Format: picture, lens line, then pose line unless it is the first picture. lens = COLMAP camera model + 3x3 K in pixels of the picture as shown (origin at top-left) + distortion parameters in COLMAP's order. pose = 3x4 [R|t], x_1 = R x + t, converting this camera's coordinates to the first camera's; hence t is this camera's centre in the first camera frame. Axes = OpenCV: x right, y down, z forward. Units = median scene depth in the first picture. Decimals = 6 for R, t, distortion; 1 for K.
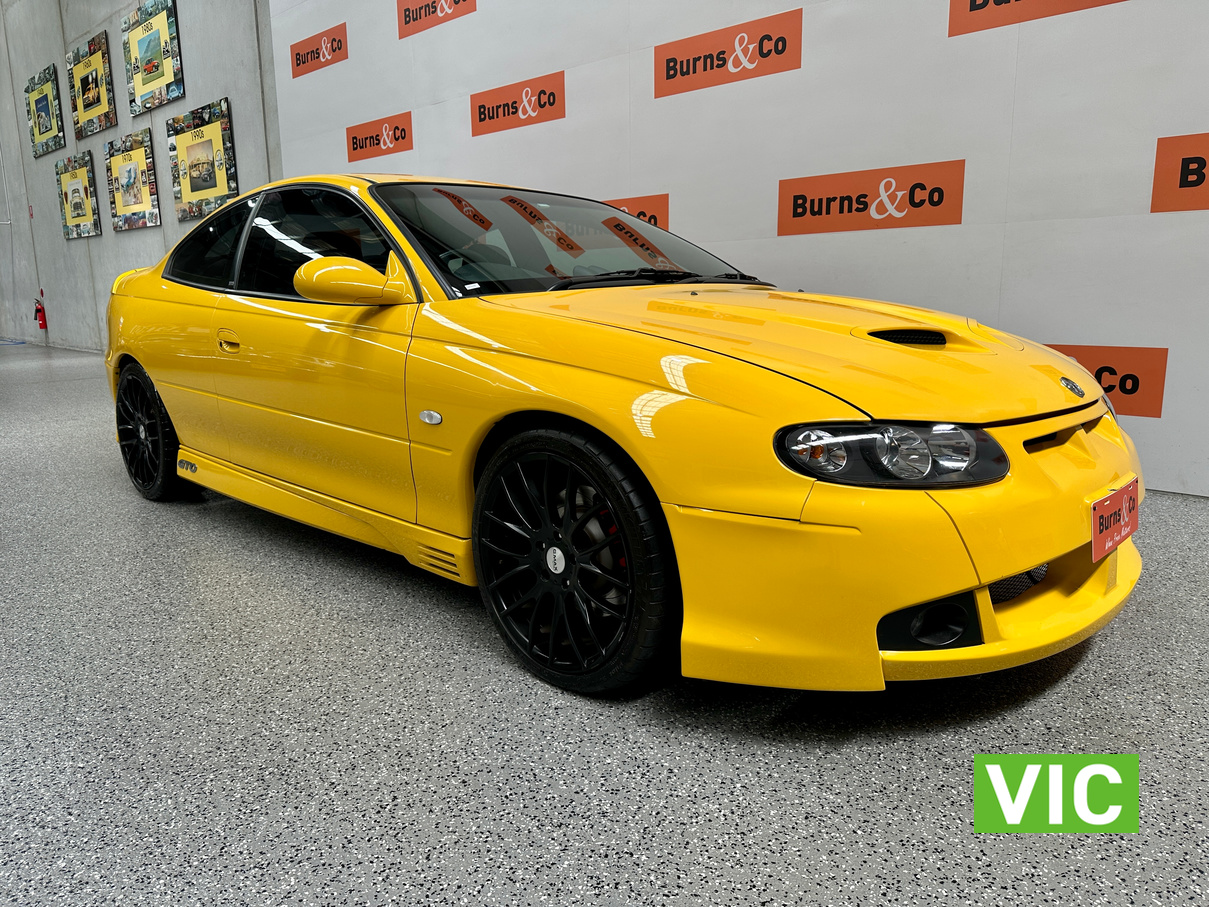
lens RADIAL K [[896.3, 0, 601.3], [0, 896.3, 453.3], [0, 0, 1]] dist [0.033071, -0.047735]
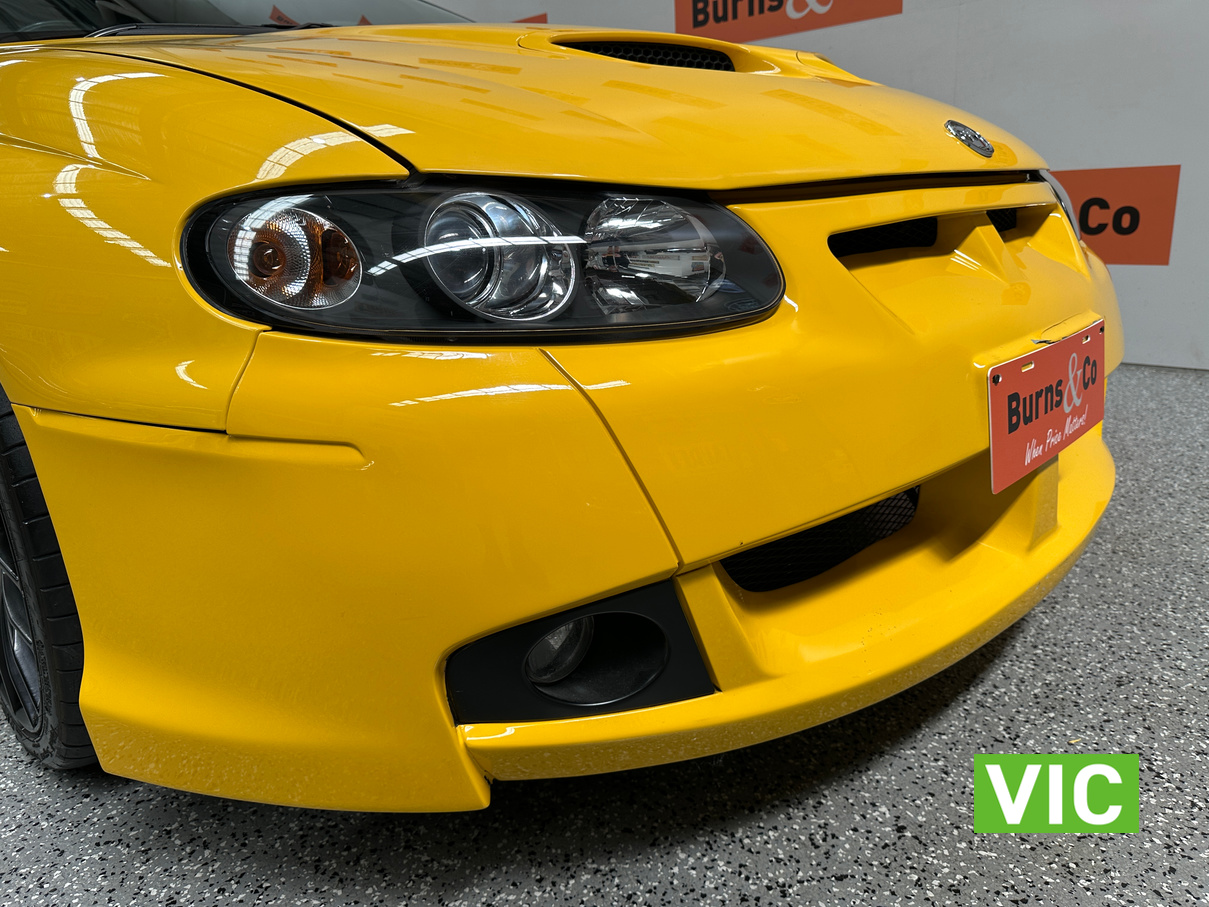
lens RADIAL K [[896.3, 0, 607.2], [0, 896.3, 453.8], [0, 0, 1]] dist [0.033071, -0.047735]
pose [[0.999220, -0.037602, -0.012070, 0.346844], [0.038606, 0.994430, 0.098070, 0.045749], [0.008315, -0.098459, 0.995106, 0.523148]]
